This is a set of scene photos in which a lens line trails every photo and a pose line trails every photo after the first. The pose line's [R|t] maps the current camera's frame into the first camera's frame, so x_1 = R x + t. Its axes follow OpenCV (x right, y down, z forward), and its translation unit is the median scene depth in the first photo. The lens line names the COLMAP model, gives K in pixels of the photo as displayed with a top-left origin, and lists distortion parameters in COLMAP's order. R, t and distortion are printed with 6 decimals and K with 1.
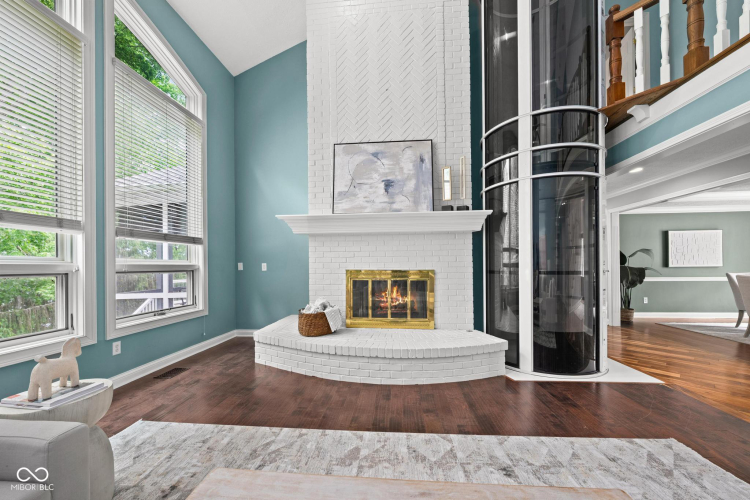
lens RADIAL K [[280.7, 0, 375.3], [0, 280.7, 262.9], [0, 0, 1]] dist [0.000677, -0.000108]
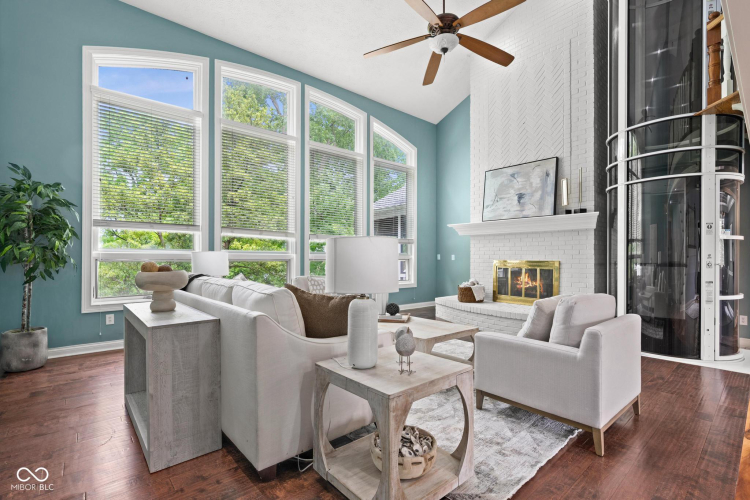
lens RADIAL K [[347.8, 0, 375.3], [0, 347.8, 253.6], [0, 0, 1]] dist [0.000304, 0.000063]
pose [[0.719141, 0.005189, -0.694845, 0.696022], [-0.004478, 0.999986, 0.002833, -0.009985], [0.694850, 0.001074, 0.719154, -0.670707]]
